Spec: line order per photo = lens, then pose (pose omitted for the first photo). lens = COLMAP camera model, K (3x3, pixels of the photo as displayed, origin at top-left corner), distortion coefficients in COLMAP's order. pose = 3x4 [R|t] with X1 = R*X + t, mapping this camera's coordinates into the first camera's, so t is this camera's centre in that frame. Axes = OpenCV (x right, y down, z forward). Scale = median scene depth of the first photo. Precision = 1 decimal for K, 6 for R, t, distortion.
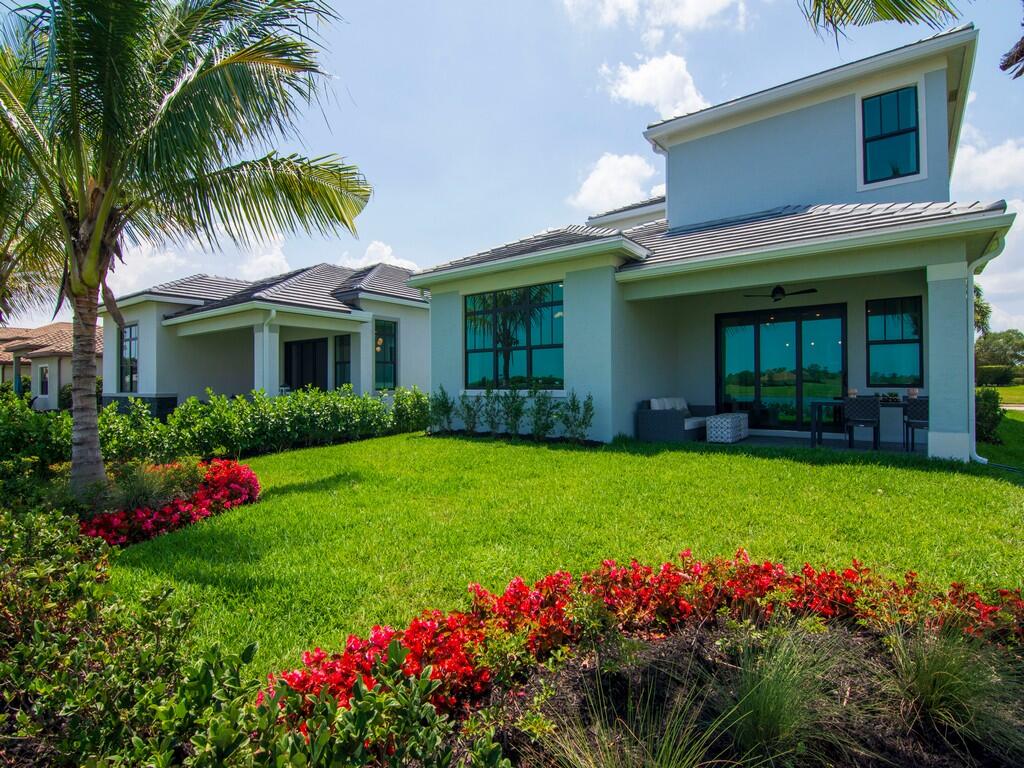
lens RADIAL K [[508.0, 0, 512.0], [0, 508.0, 384.0], [0, 0, 1]] dist [-0.020004, -0.000889]
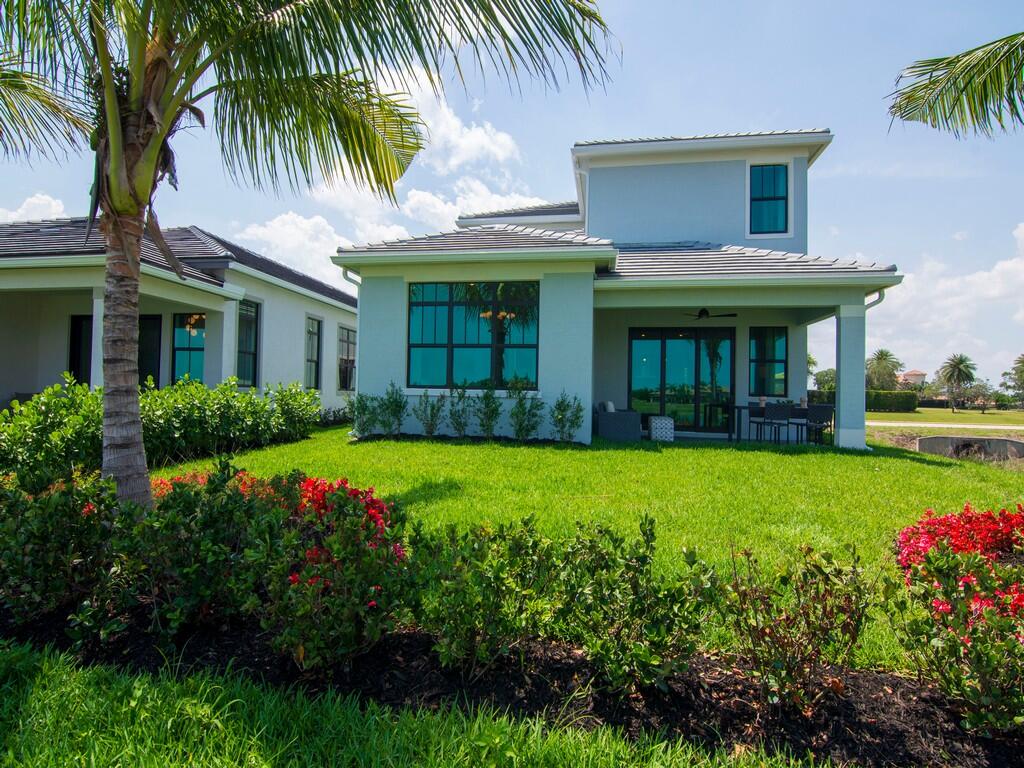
lens RADIAL K [[535.4, 0, 512.0], [0, 535.4, 384.0], [0, 0, 1]] dist [-0.016044, -0.000078]
pose [[0.887313, 0.037034, 0.459678, -0.417990], [-0.029217, 0.999282, -0.024109, 0.024126], [-0.460241, 0.007961, 0.887758, 0.097260]]
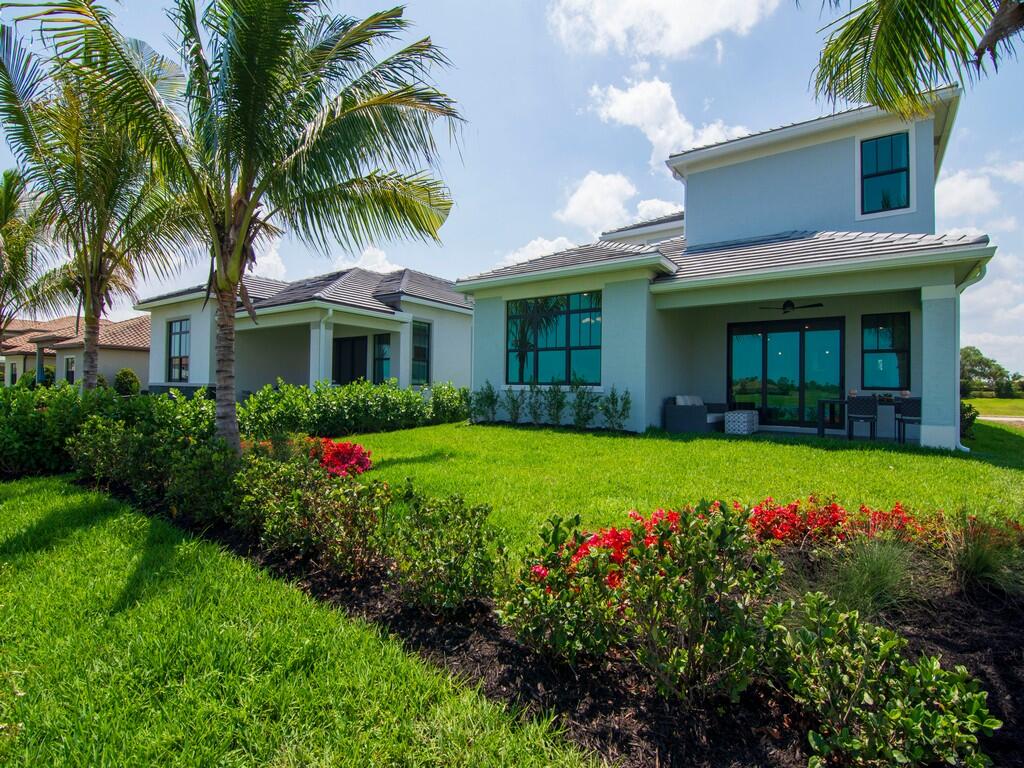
lens RADIAL K [[486.8, 0, 512.0], [0, 486.8, 384.0], [0, 0, 1]] dist [-0.024225, -0.000046]
pose [[0.999399, 0.023467, 0.025504, -0.123442], [-0.023299, 0.999705, -0.006851, 0.018766], [-0.025657, 0.006252, 0.999651, -0.082818]]
